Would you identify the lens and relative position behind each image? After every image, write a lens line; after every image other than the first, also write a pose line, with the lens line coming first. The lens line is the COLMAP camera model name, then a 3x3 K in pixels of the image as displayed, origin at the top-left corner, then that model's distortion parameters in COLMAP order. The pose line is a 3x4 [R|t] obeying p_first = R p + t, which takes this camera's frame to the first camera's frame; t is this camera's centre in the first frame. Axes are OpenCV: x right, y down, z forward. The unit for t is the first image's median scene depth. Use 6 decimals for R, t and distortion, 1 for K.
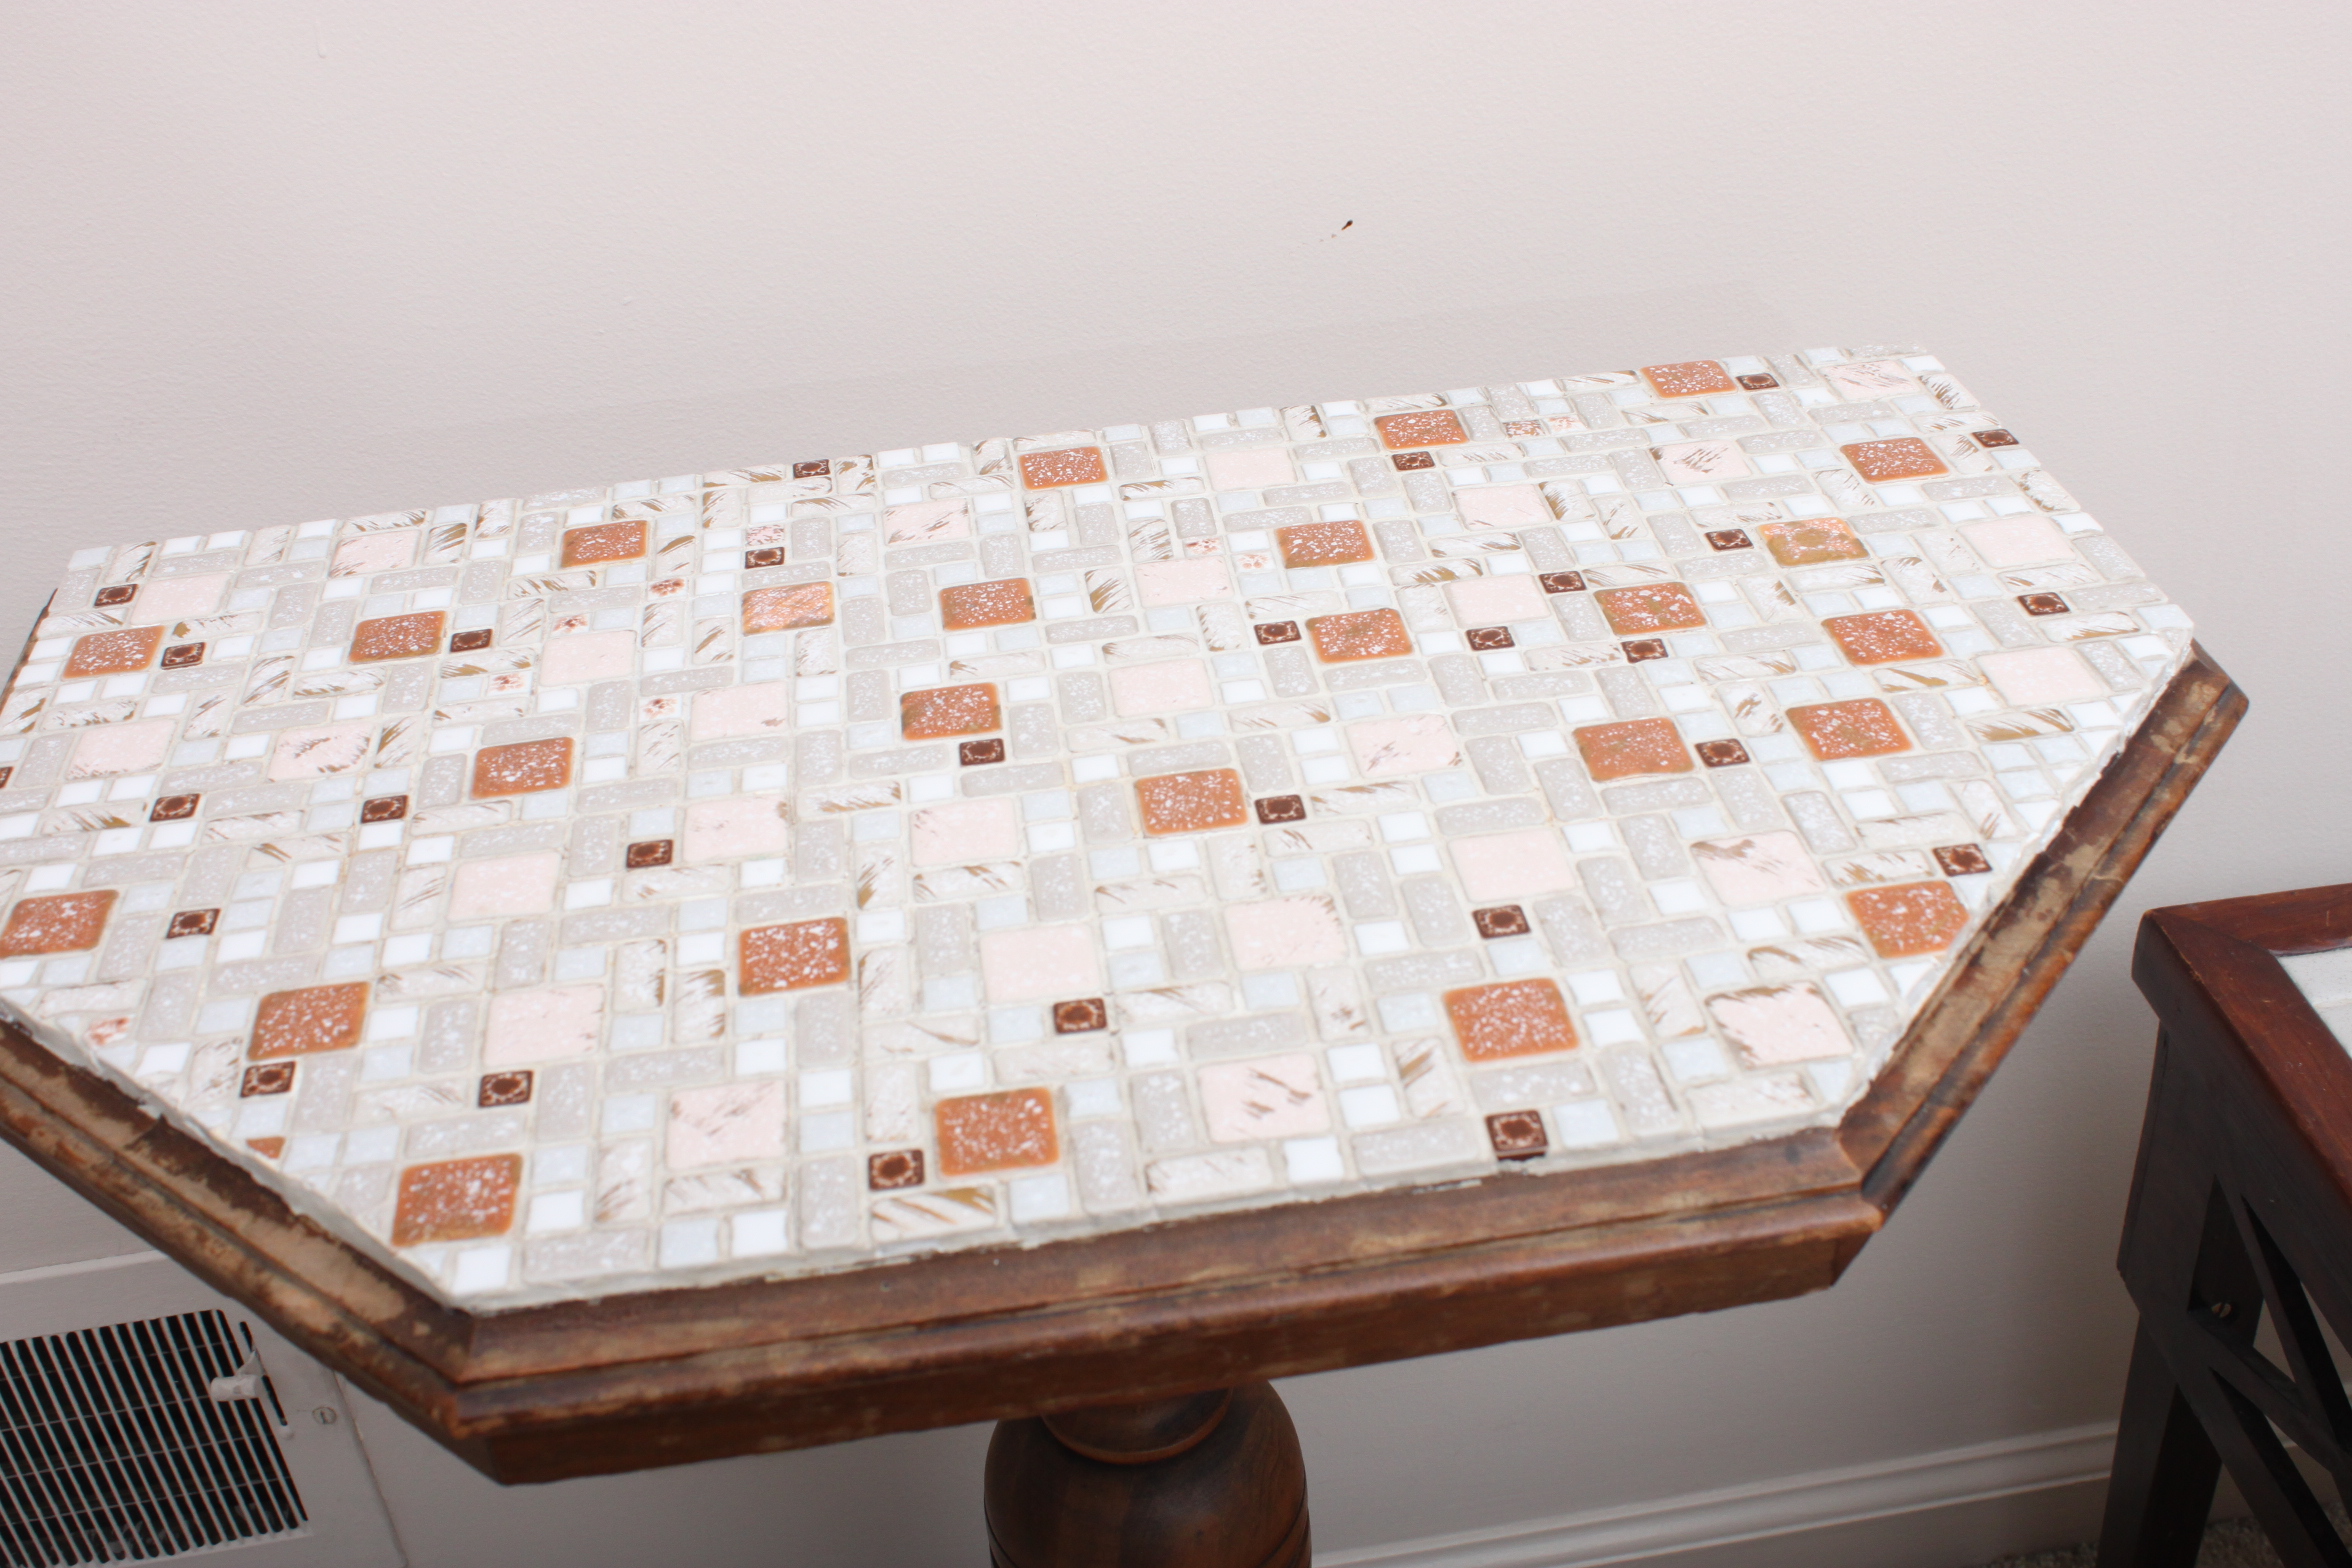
lens RADIAL K [[2615.9, 0, 1176.0], [0, 2615.9, 784.0], [0, 0, 1]] dist [-0.136900, 0.173659]
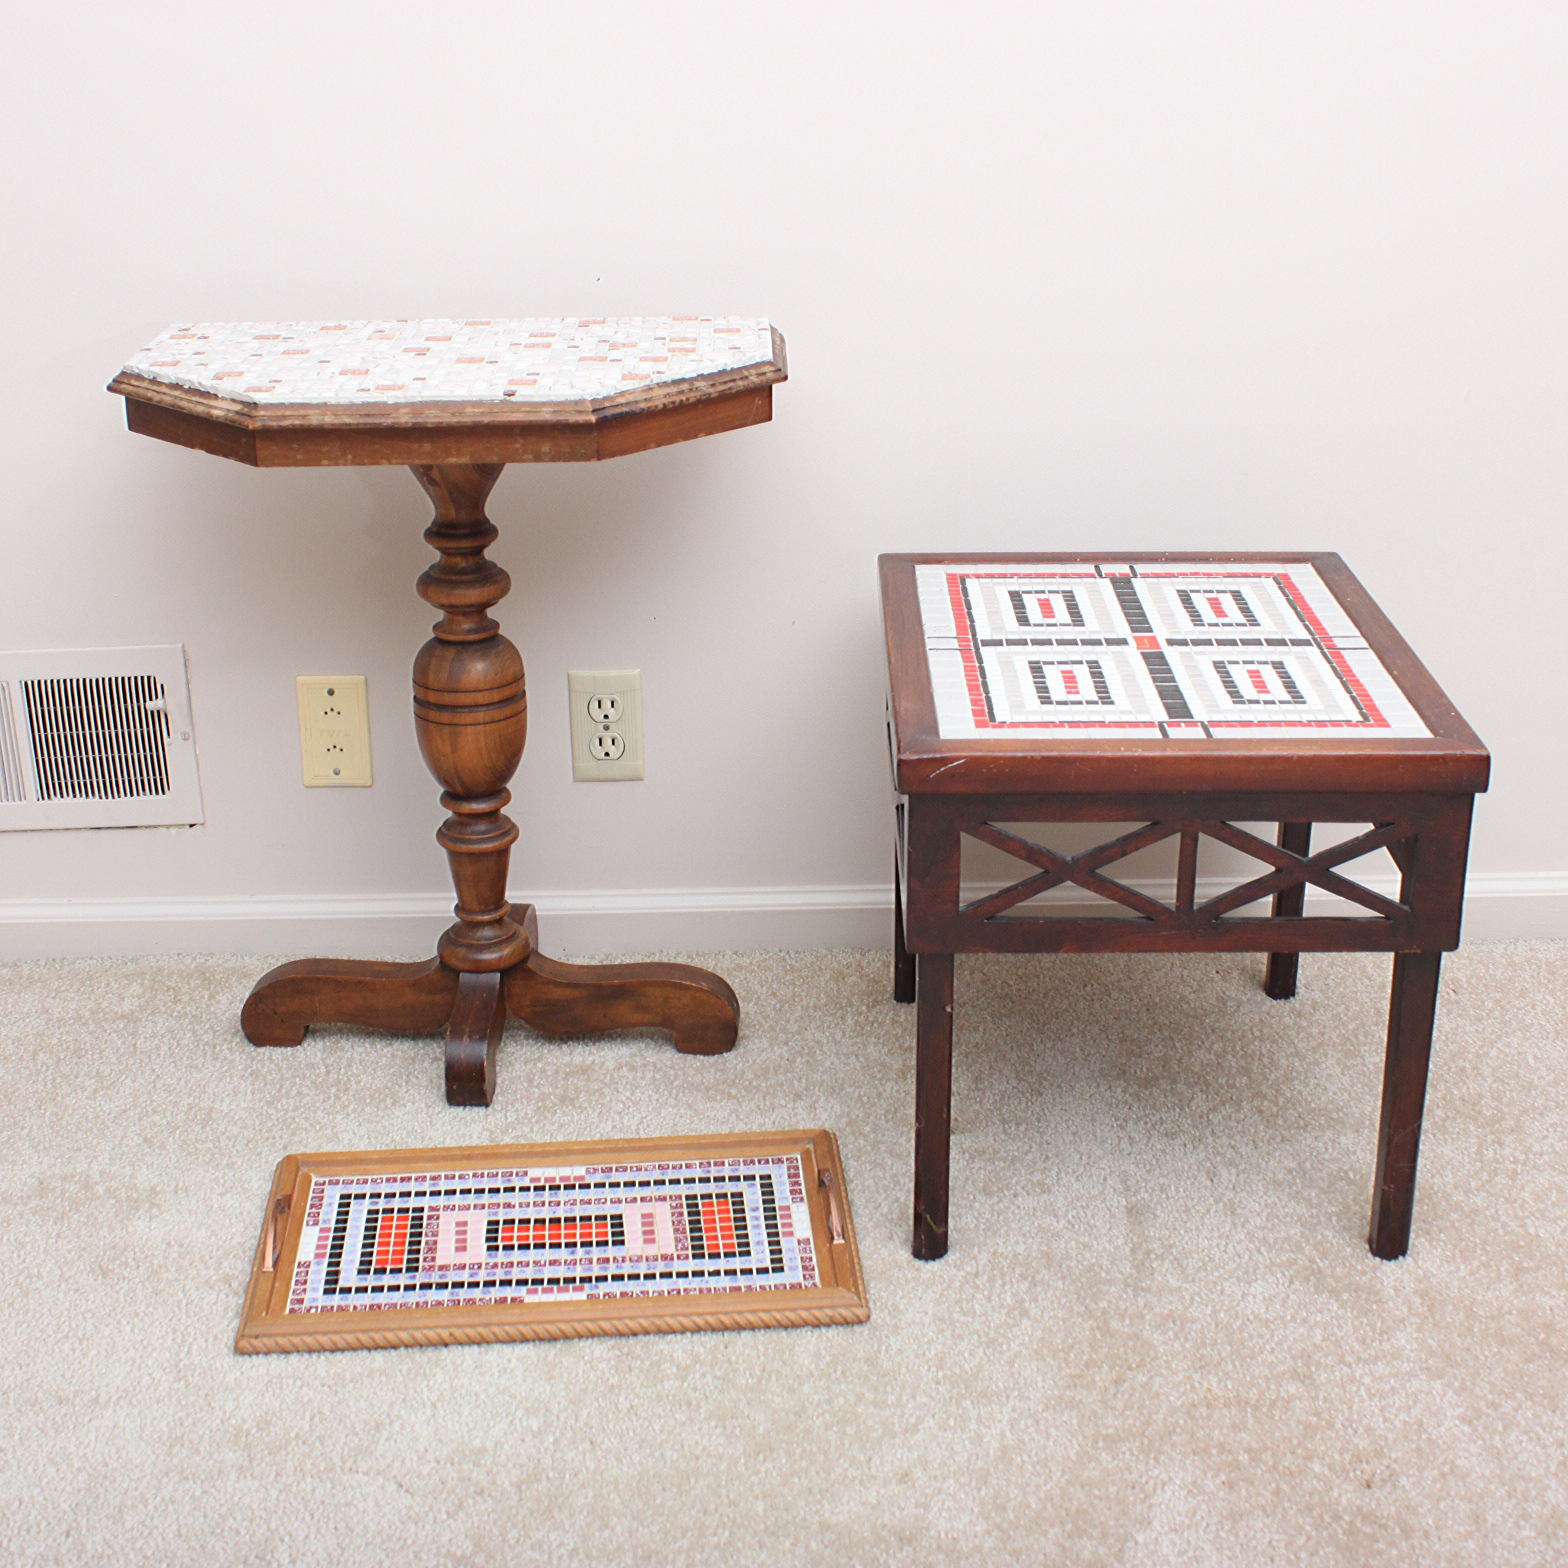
lens RADIAL K [[2341.5, 0, 784.0], [0, 2341.5, 784.0], [0, 0, 1]] dist [-0.154813, 0.152081]
pose [[0.991941, 0.095035, -0.083797, 0.660930], [-0.109770, 0.974890, -0.193752, 1.000281], [0.063279, 0.201389, 0.977465, -1.743378]]
